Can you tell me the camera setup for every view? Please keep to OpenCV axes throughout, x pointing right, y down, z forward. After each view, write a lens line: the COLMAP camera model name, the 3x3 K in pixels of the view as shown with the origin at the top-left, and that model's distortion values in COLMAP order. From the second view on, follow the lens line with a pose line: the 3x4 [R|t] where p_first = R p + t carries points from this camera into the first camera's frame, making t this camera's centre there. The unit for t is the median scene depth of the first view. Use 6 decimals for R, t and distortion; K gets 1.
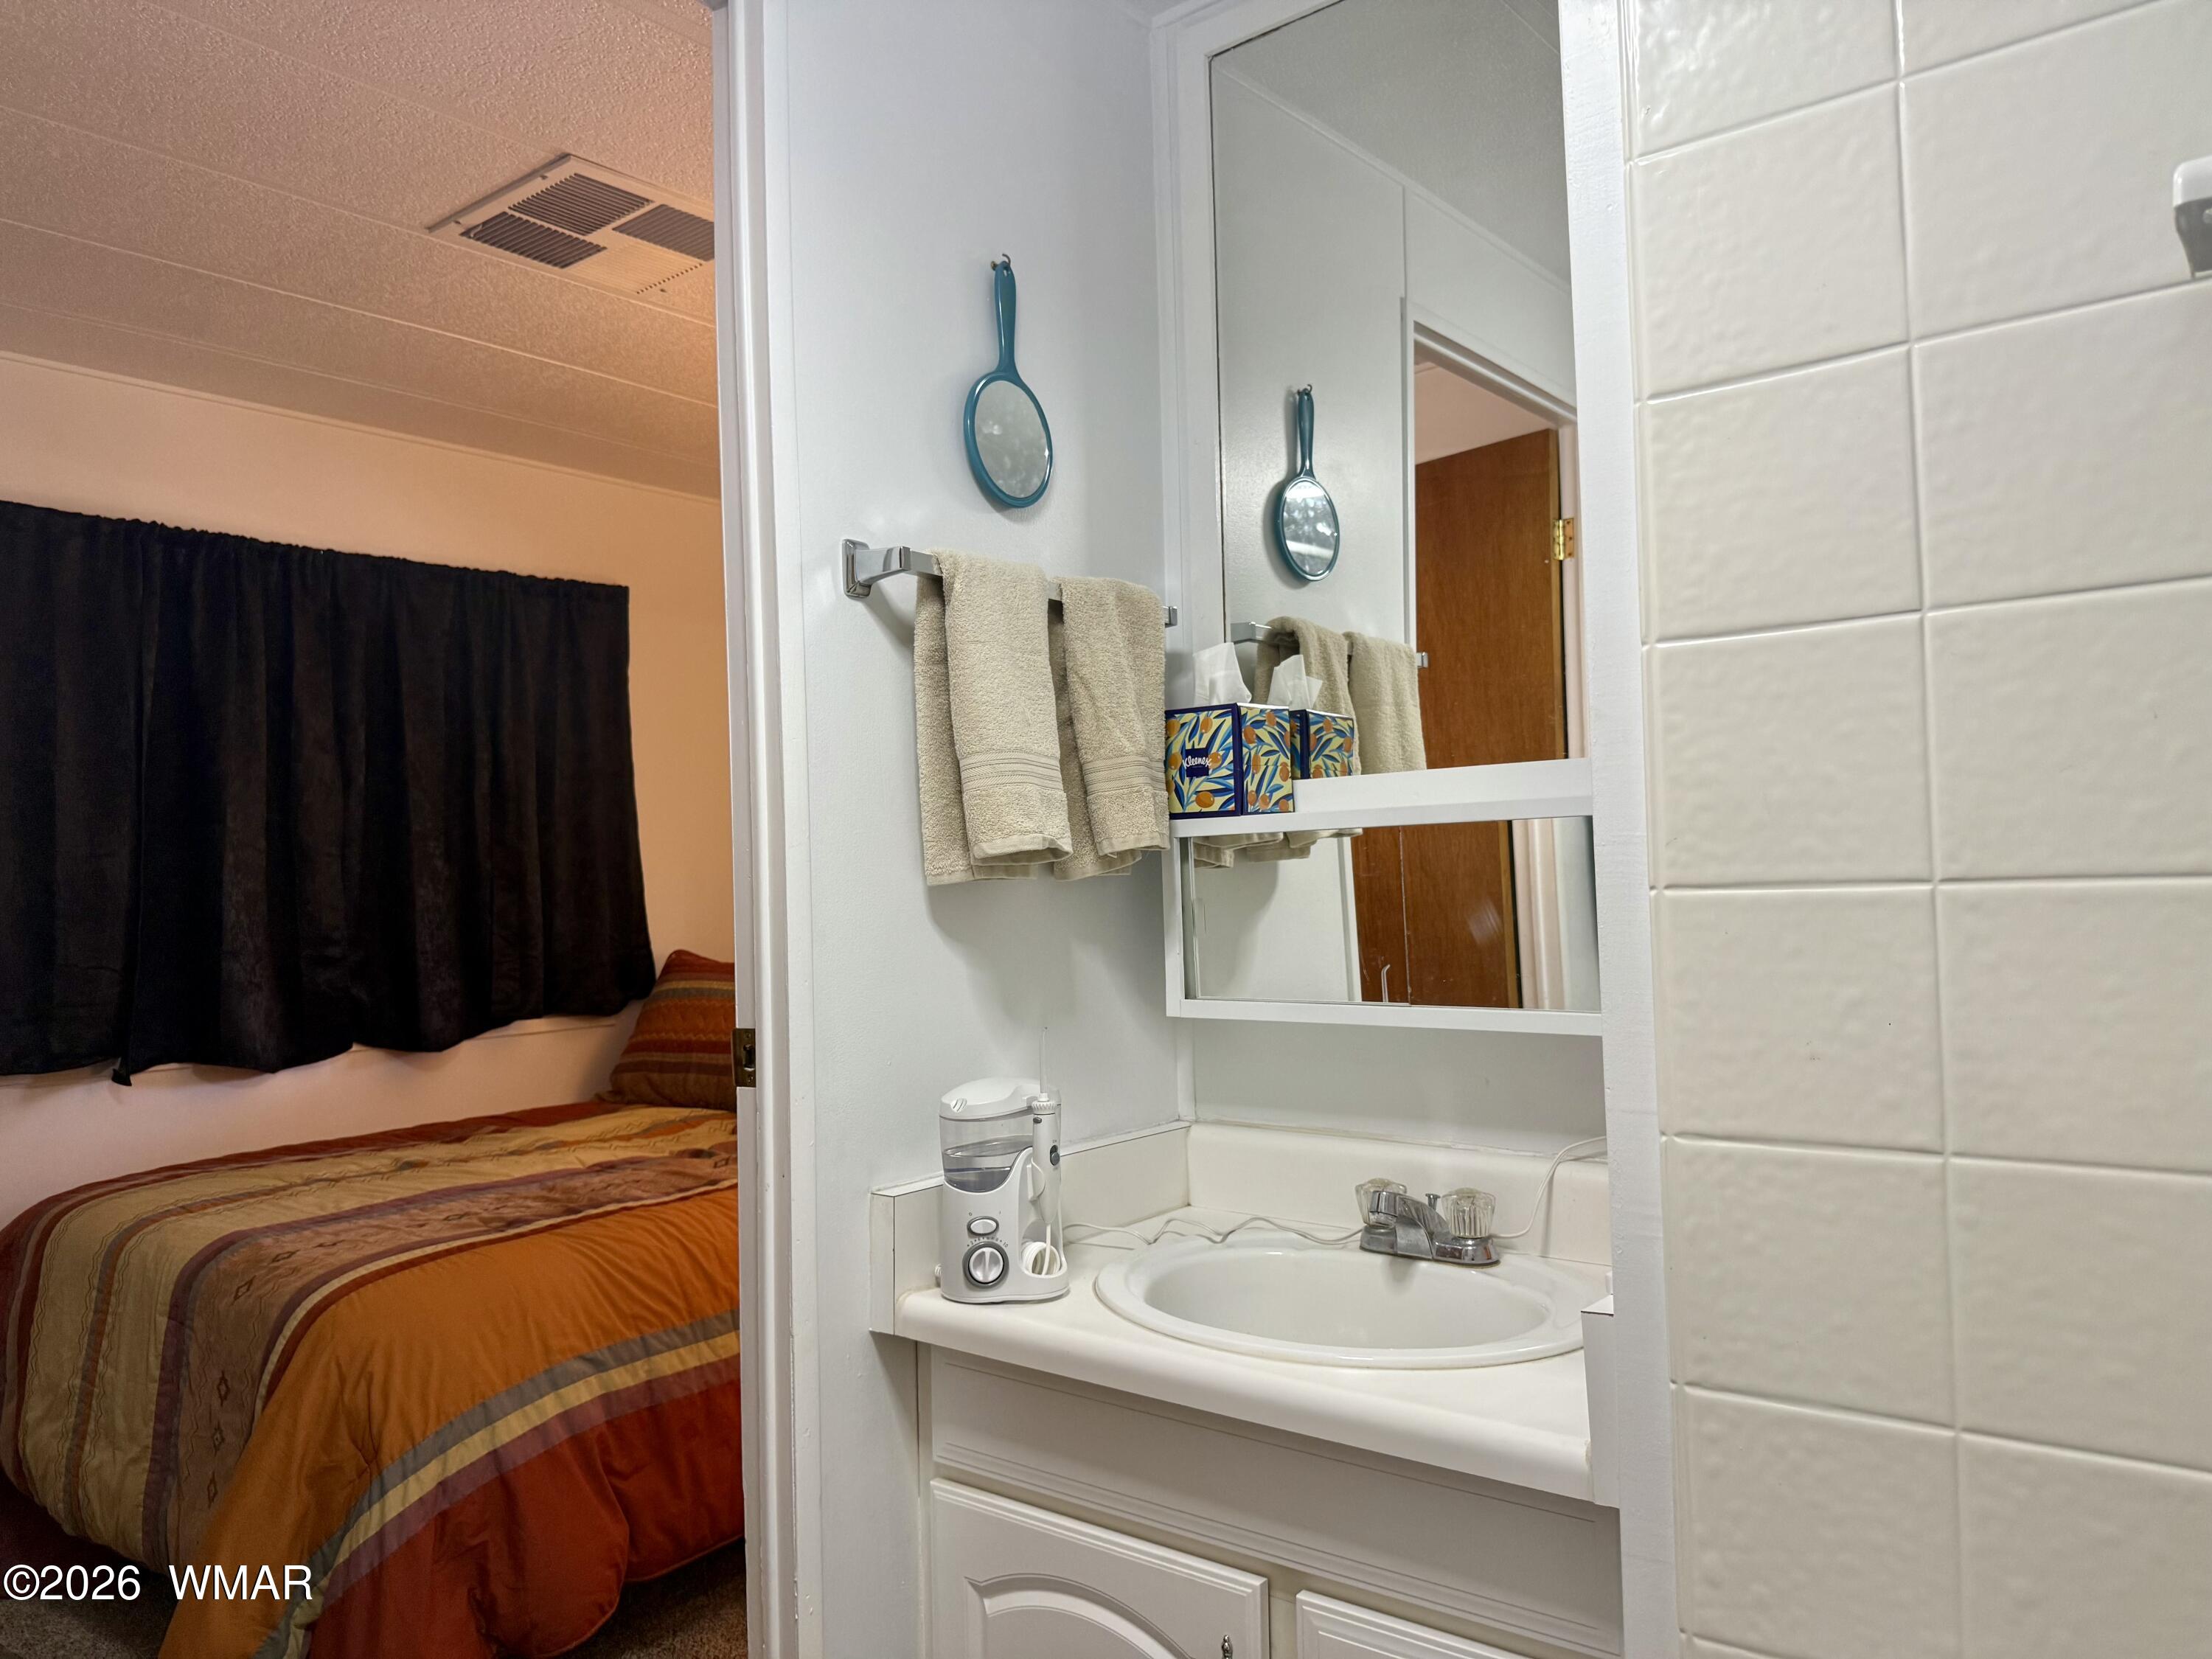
lens RADIAL K [[1561.5, 0, 1110.5], [0, 1561.5, 818.0], [0, 0, 1]] dist [0.036588, -0.013479]
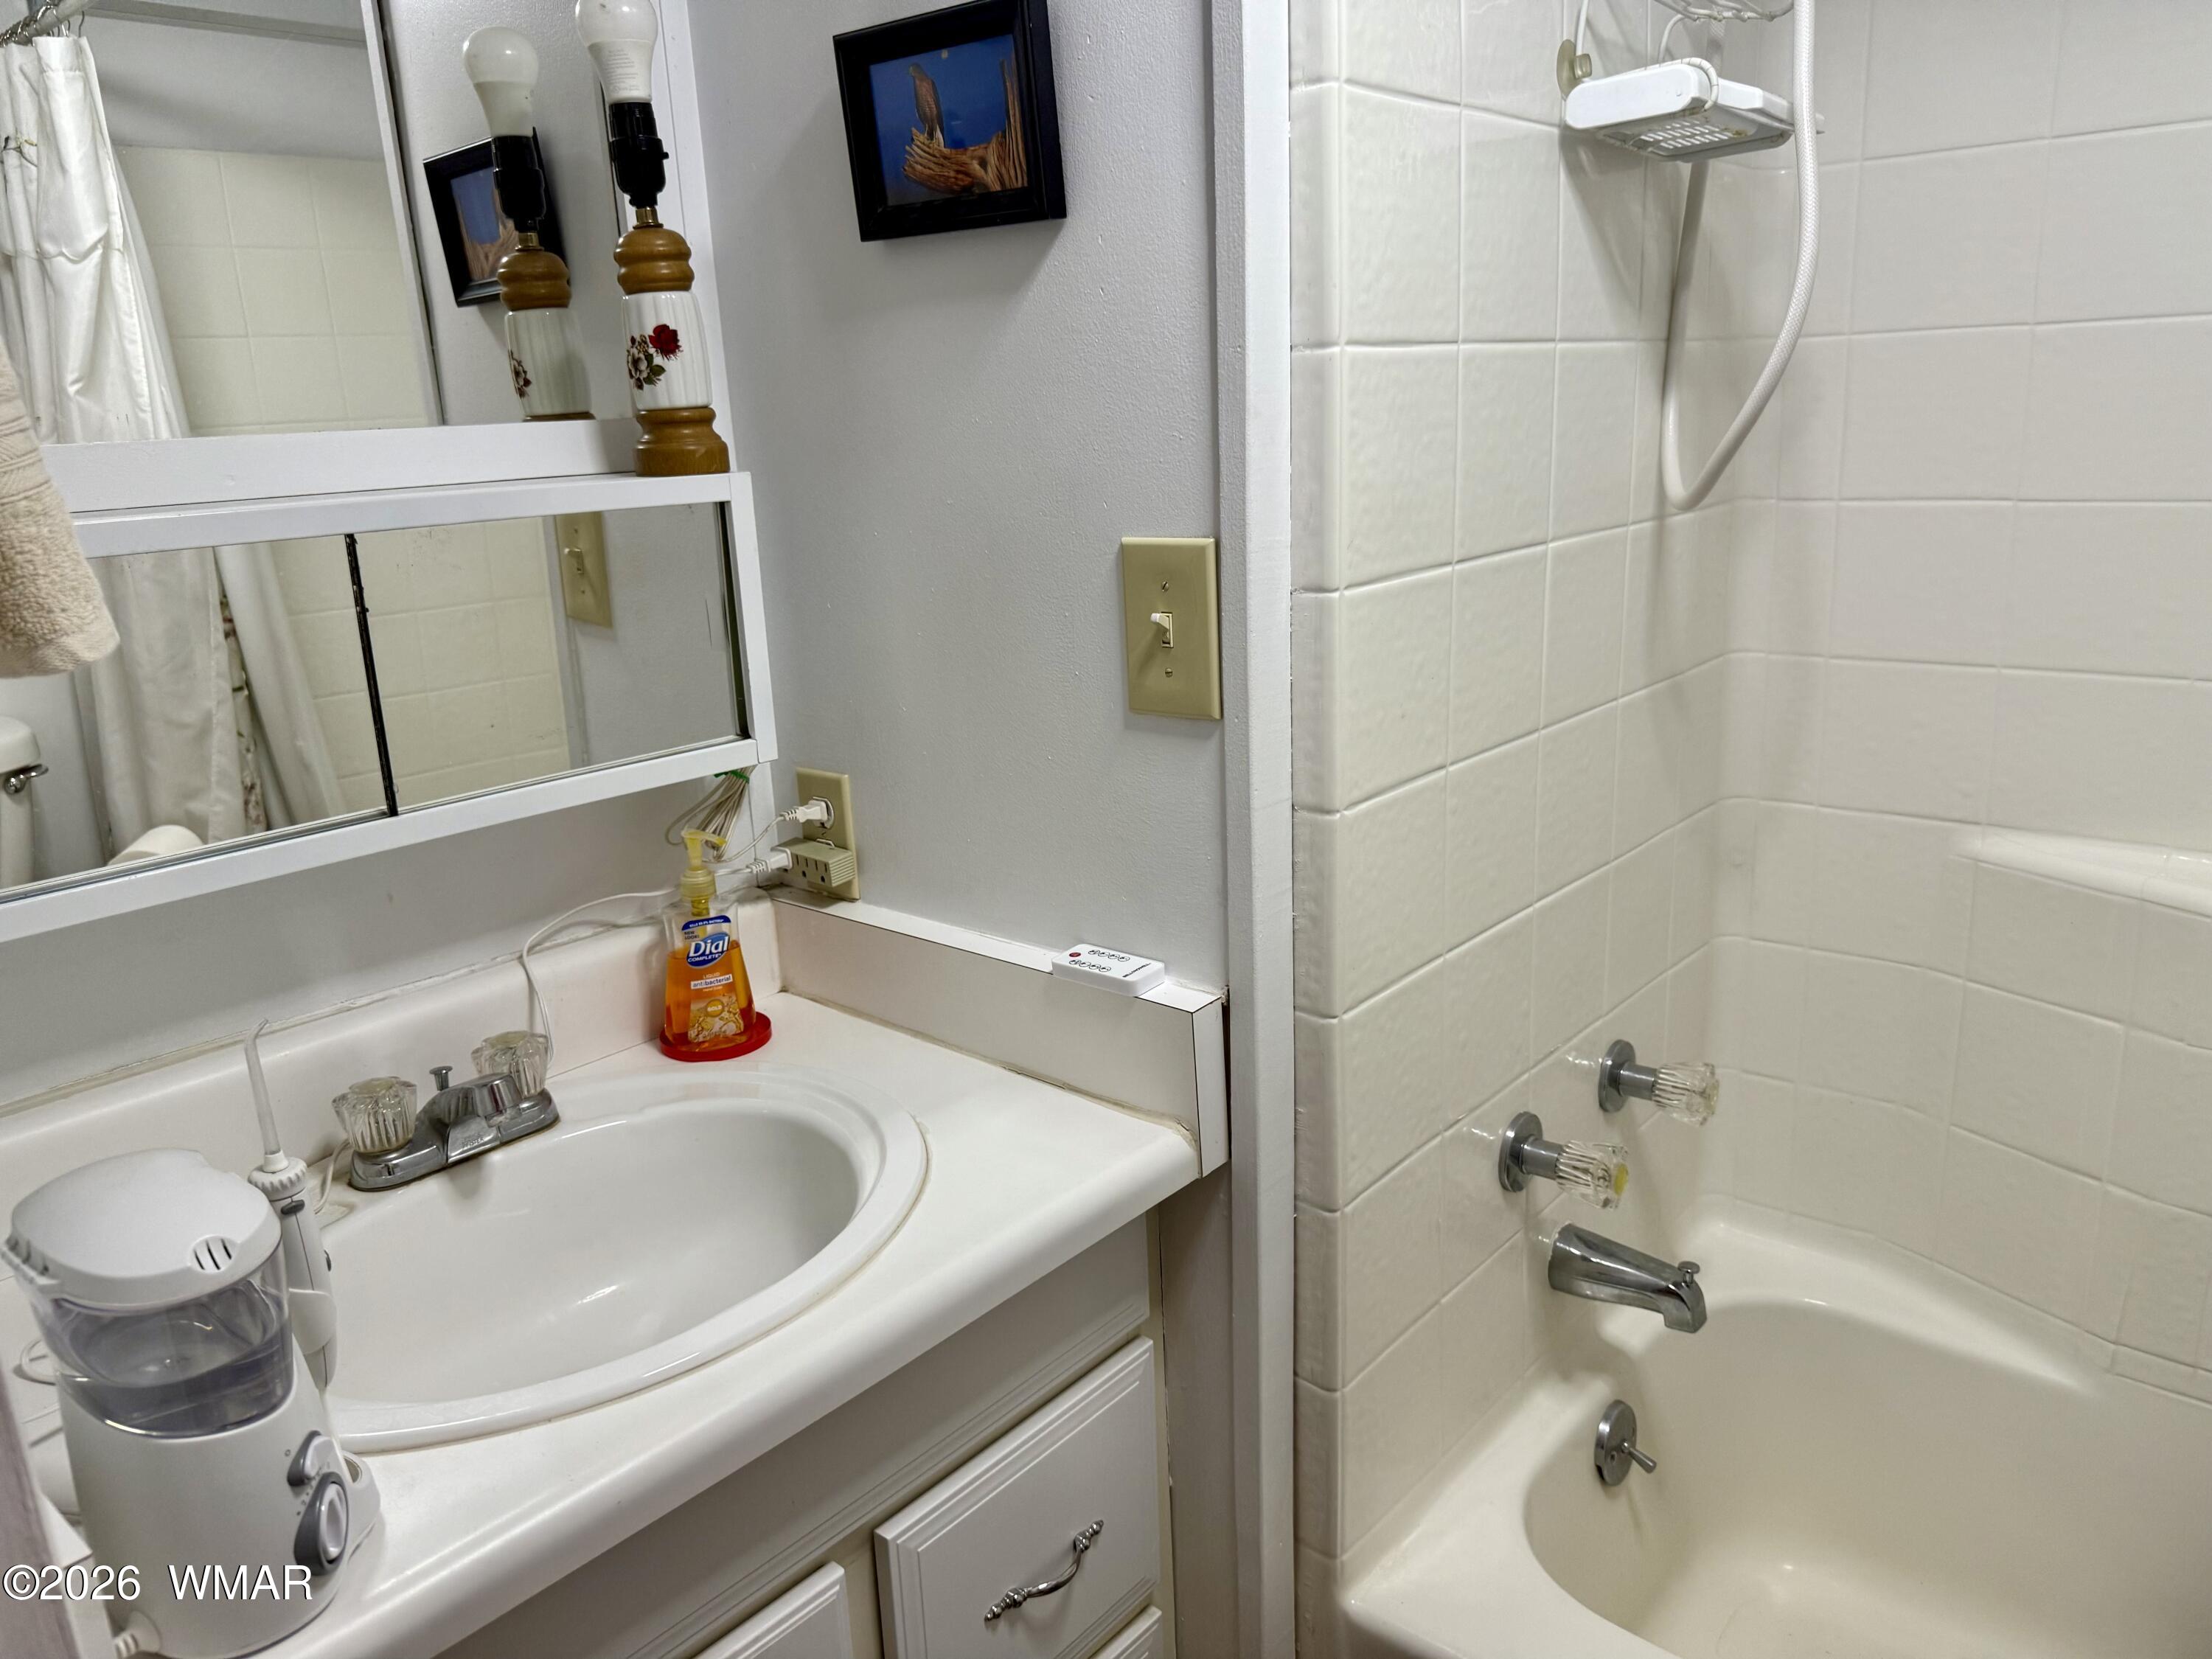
lens RADIAL K [[1561.5, 0, 1106.3], [0, 1561.5, 840.5], [0, 0, 1]] dist [0.036588, -0.013479]
pose [[0.048660, -0.243136, 0.968771, -0.750892], [0.004752, 0.969965, 0.243197, -0.050288], [-0.998804, -0.007230, 0.048354, 1.141828]]
